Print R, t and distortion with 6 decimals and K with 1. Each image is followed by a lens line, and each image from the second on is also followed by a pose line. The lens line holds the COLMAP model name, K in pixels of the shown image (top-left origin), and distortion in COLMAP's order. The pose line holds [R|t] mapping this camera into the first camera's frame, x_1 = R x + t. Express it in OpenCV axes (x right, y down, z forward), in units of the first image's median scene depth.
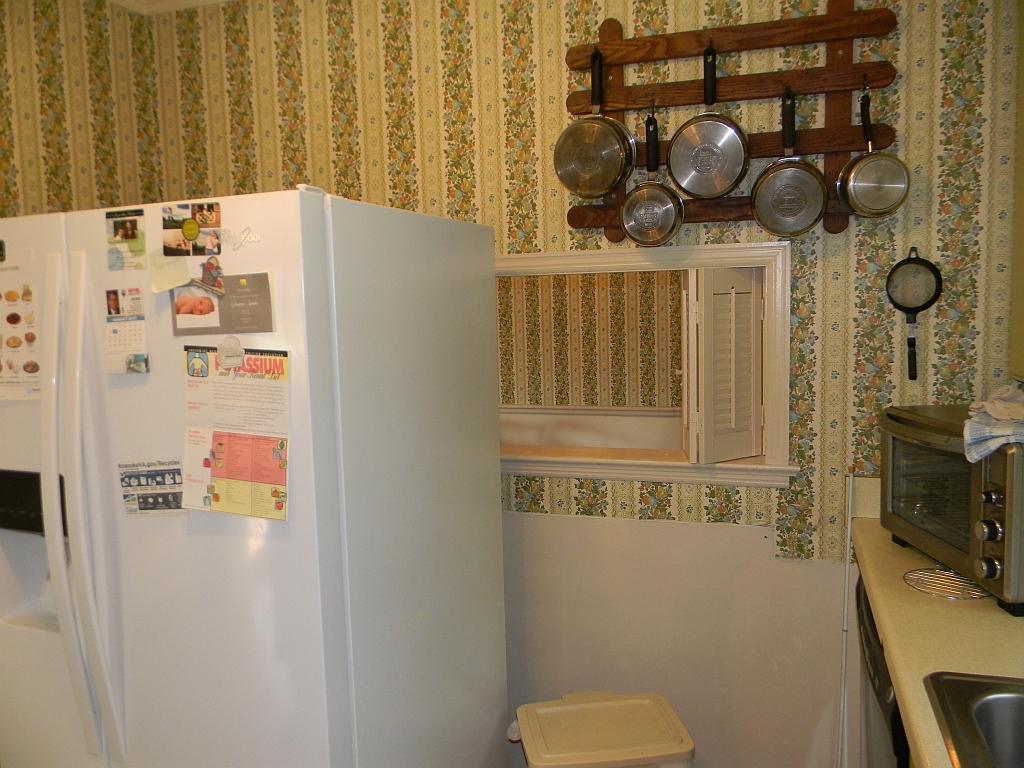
lens RADIAL K [[827.7, 0, 515.4], [0, 827.7, 383.3], [0, 0, 1]] dist [-0.006093, -0.009454]
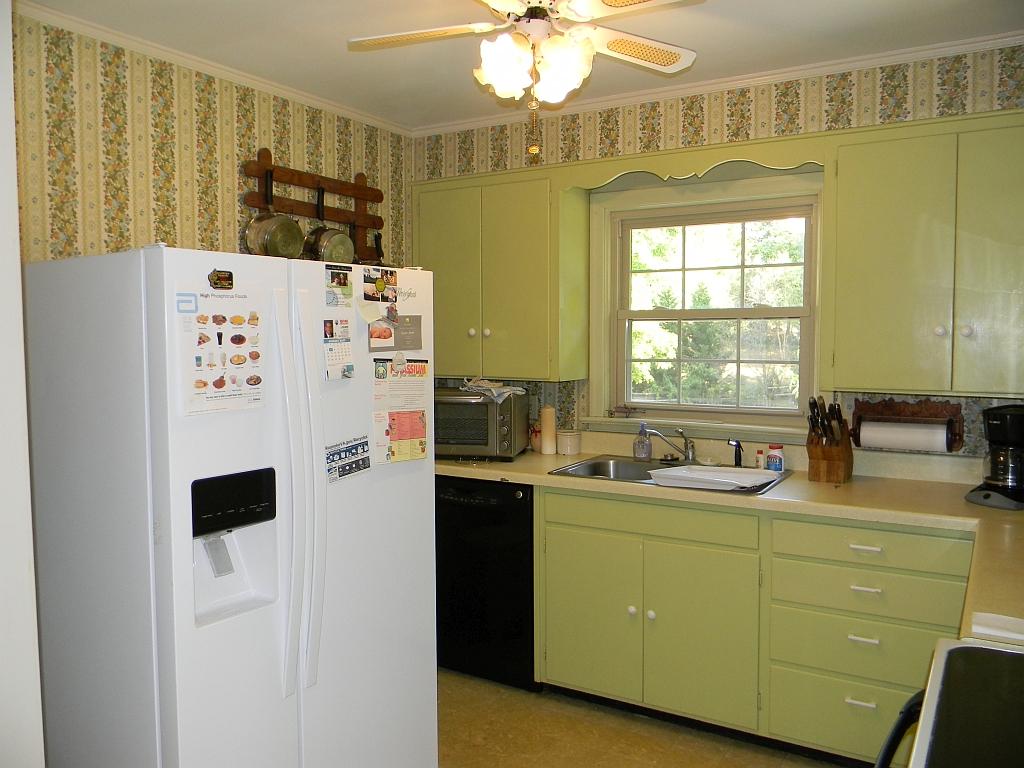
lens RADIAL K [[827.7, 0, 513.1], [0, 827.7, 382.3], [0, 0, 1]] dist [-0.006093, -0.009454]
pose [[0.204707, -0.031590, 0.978313, -1.809069], [0.093279, 0.995560, 0.012628, 0.003257], [-0.974369, 0.088671, 0.206744, 0.419656]]
